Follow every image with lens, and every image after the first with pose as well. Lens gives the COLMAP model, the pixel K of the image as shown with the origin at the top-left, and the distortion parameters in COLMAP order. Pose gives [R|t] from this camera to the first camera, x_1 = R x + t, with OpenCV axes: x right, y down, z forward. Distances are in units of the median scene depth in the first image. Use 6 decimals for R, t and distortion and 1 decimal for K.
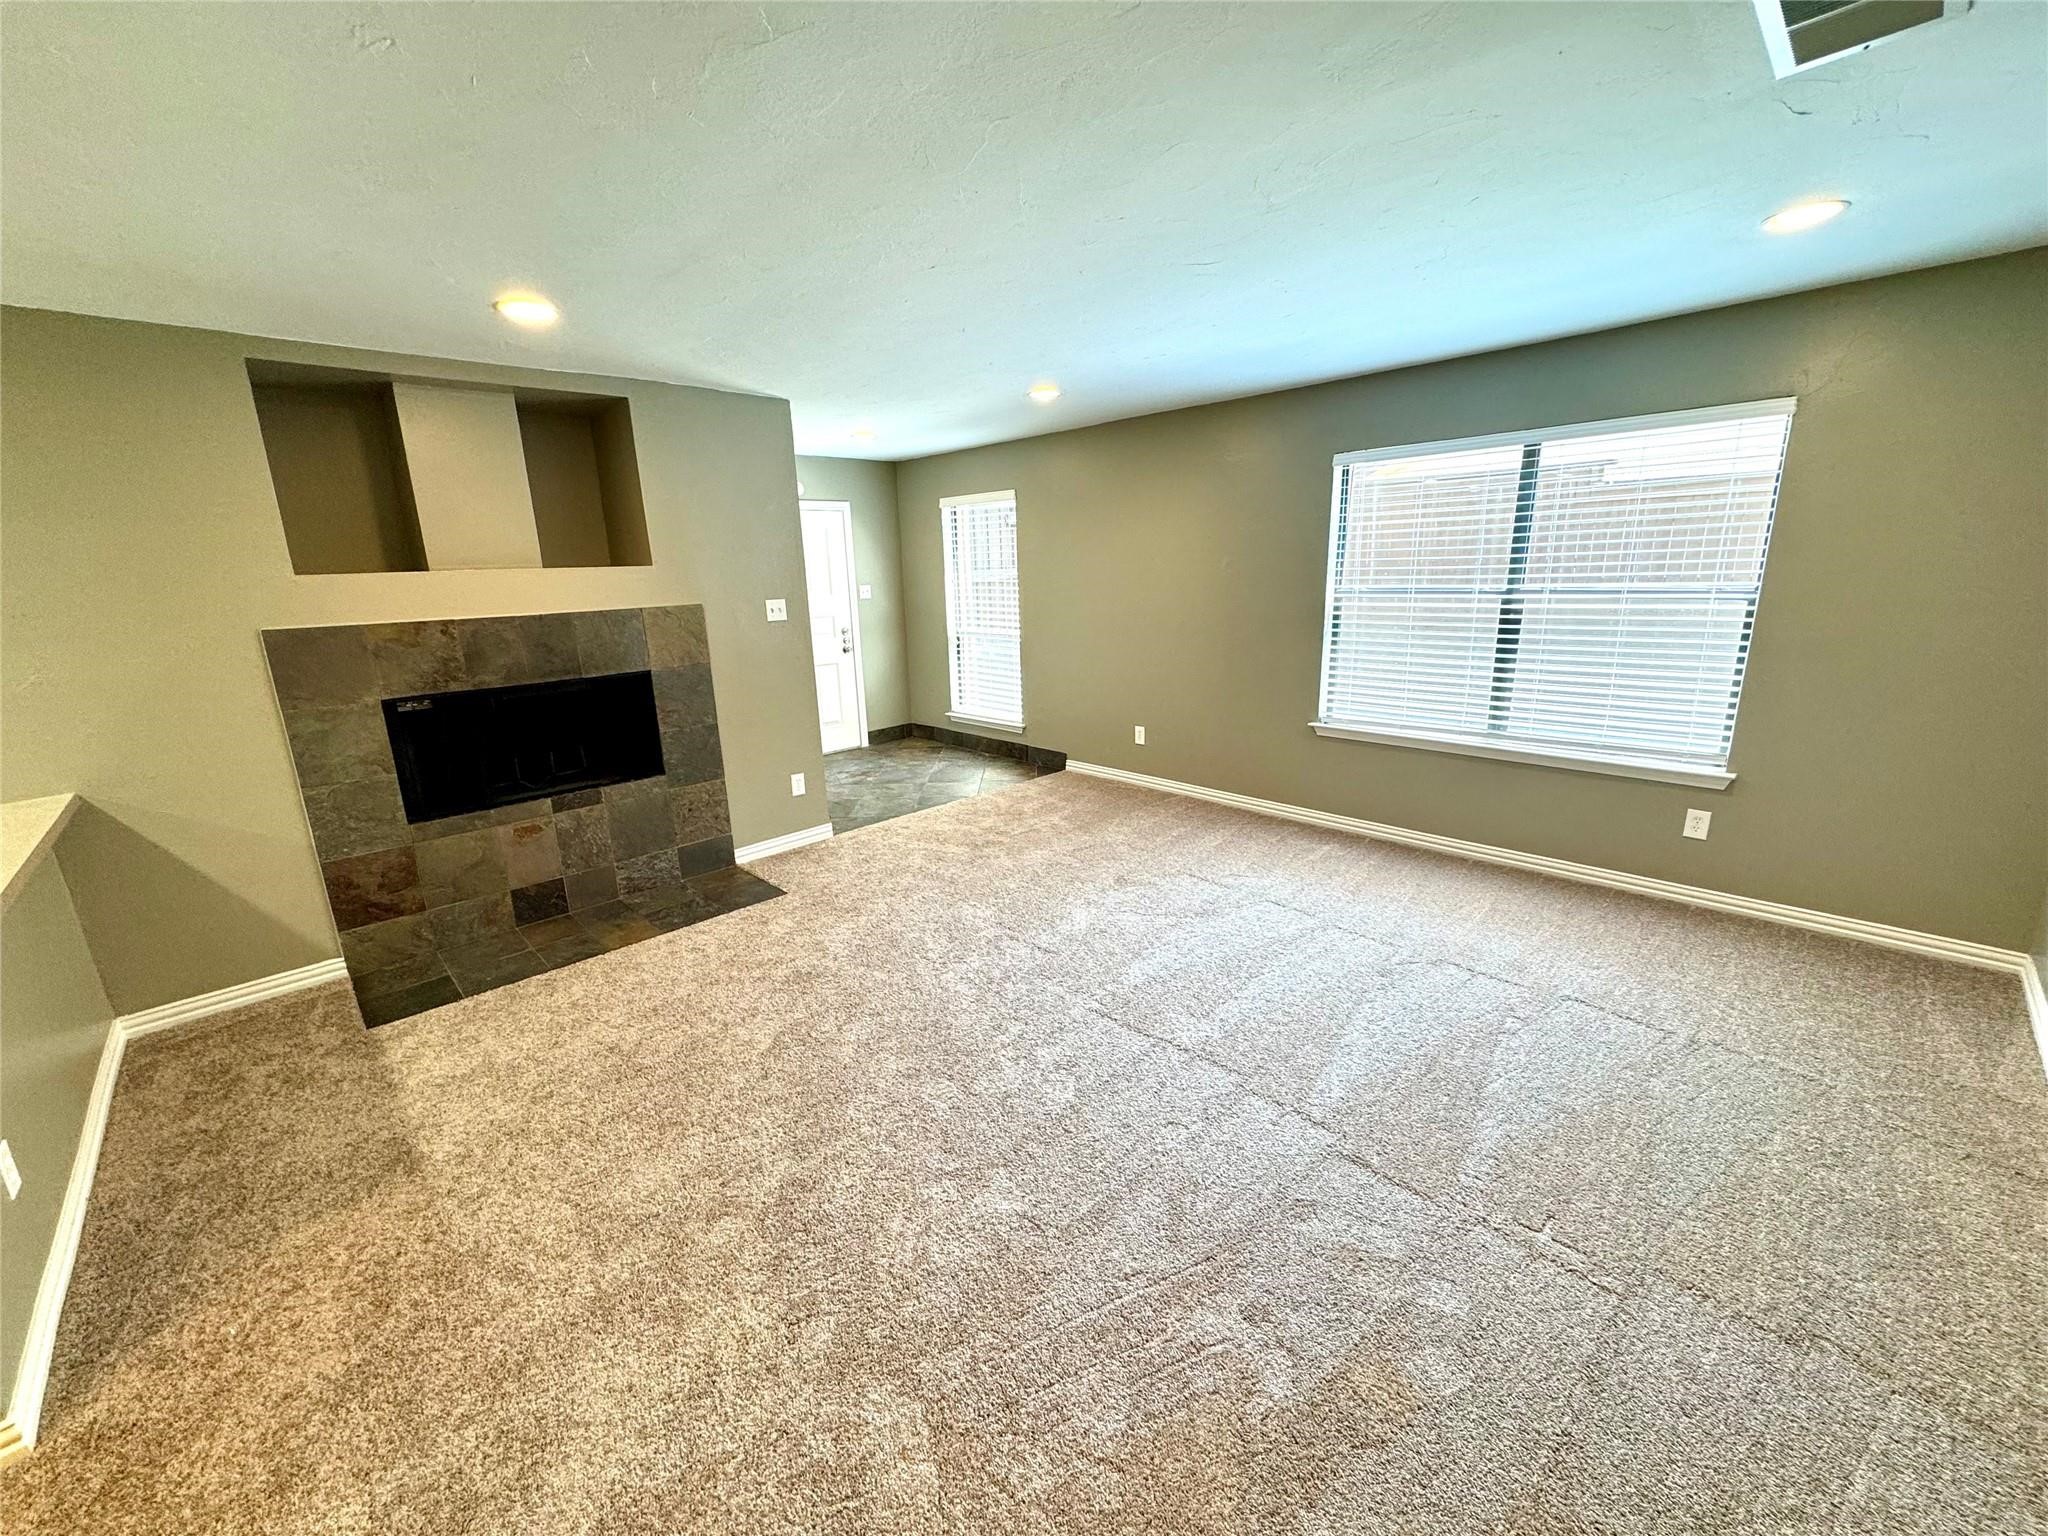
lens RADIAL K [[813.8, 0, 1011.4], [0, 813.8, 760.0], [0, 0, 1]] dist [-0.000280, 0.000028]
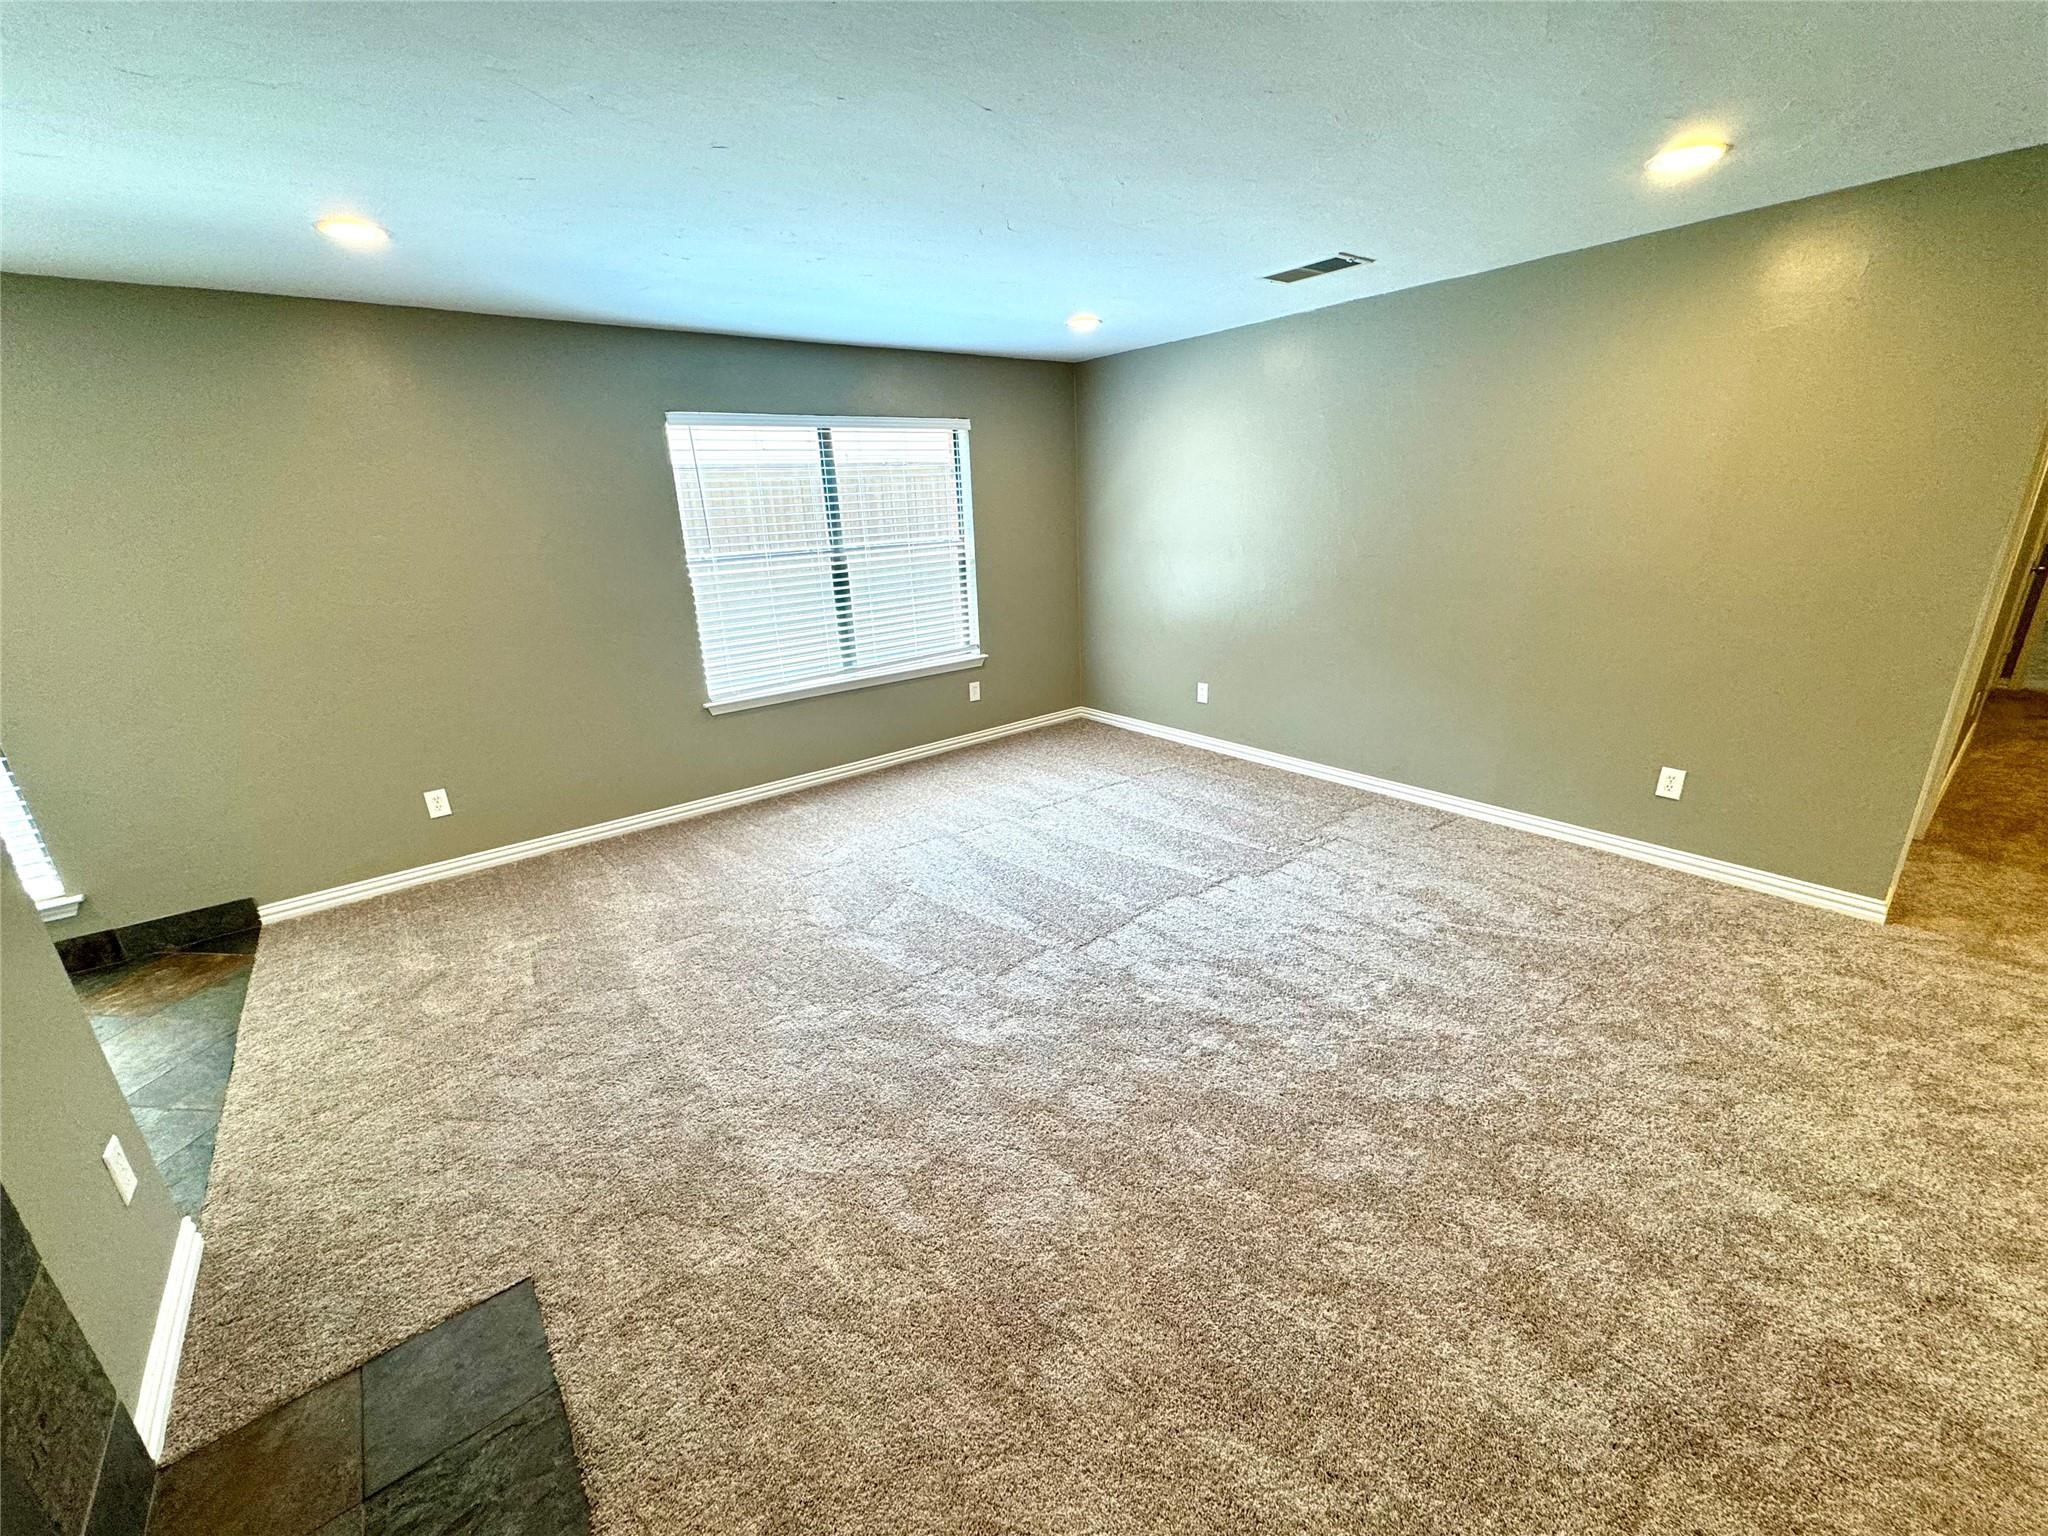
lens RADIAL K [[813.8, 0, 1011.4], [0, 813.8, 760.0], [0, 0, 1]] dist [-0.000280, 0.000028]
pose [[0.095838, -0.271736, 0.957588, -0.581752], [0.275912, 0.931573, 0.236739, -0.126797], [-0.956393, 0.241521, 0.164255, 0.604894]]
